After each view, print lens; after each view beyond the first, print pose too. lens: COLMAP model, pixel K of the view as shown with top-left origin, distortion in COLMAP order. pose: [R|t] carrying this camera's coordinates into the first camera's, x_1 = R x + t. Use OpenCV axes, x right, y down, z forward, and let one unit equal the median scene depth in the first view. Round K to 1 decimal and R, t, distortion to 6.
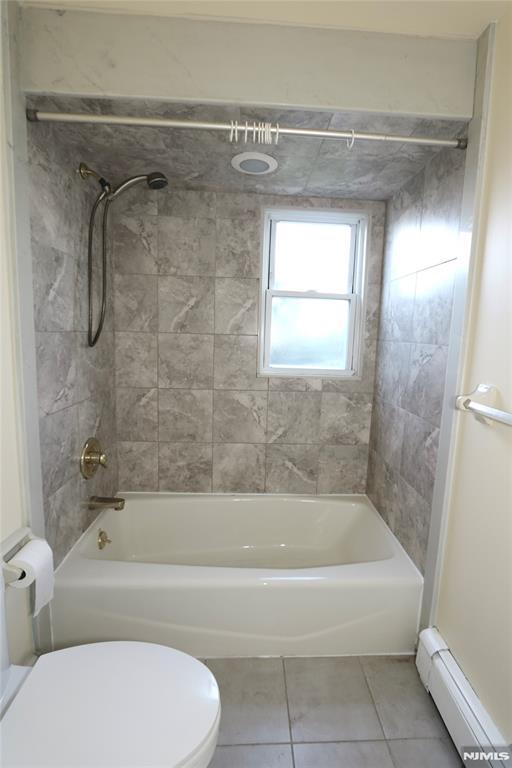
lens RADIAL K [[350.4, 0, 265.0], [0, 350.4, 374.6], [0, 0, 1]] dist [-0.018923, 0.002580]
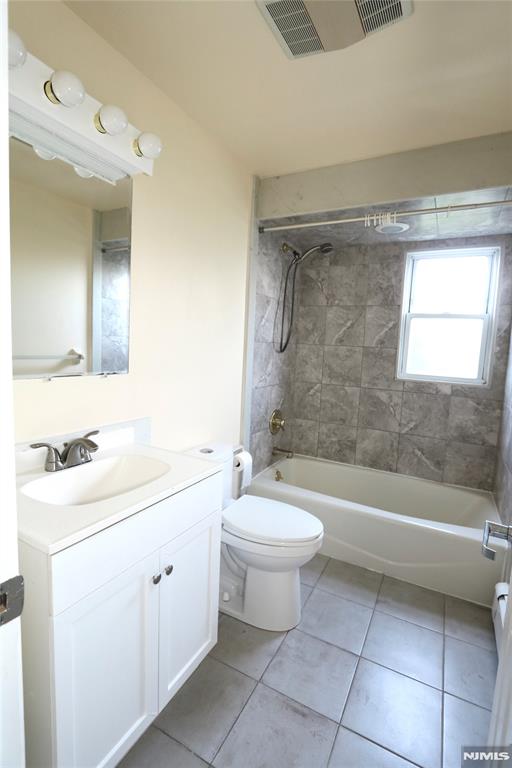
lens RADIAL K [[350.4, 0, 261.6], [0, 350.4, 375.4], [0, 0, 1]] dist [-0.018923, 0.002580]
pose [[0.860591, 0.052568, -0.506576, 0.214156], [-0.080582, 0.996184, -0.033521, 0.075058], [0.502881, 0.069669, 0.861544, -0.375740]]
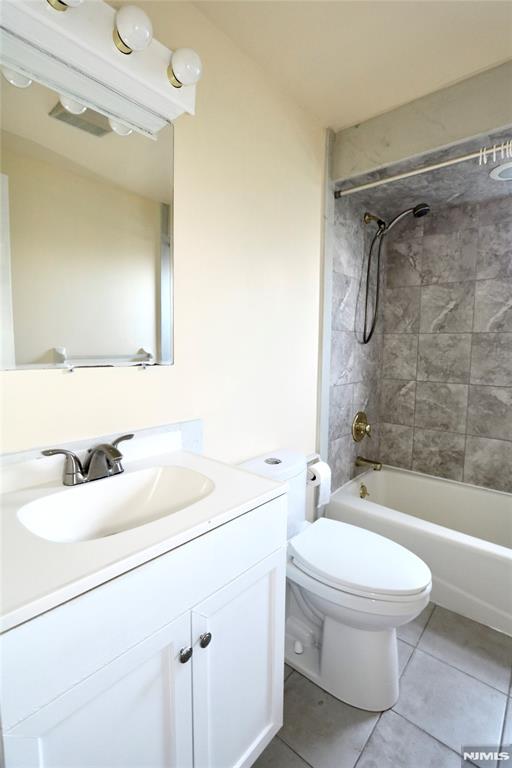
lens RADIAL K [[350.4, 0, 263.6], [0, 350.4, 375.6], [0, 0, 1]] dist [-0.018923, 0.002580]
pose [[0.729255, 0.035467, -0.683323, 0.124989], [-0.072451, 0.997044, -0.025571, 0.091519], [0.680396, 0.068156, 0.729669, -0.214964]]
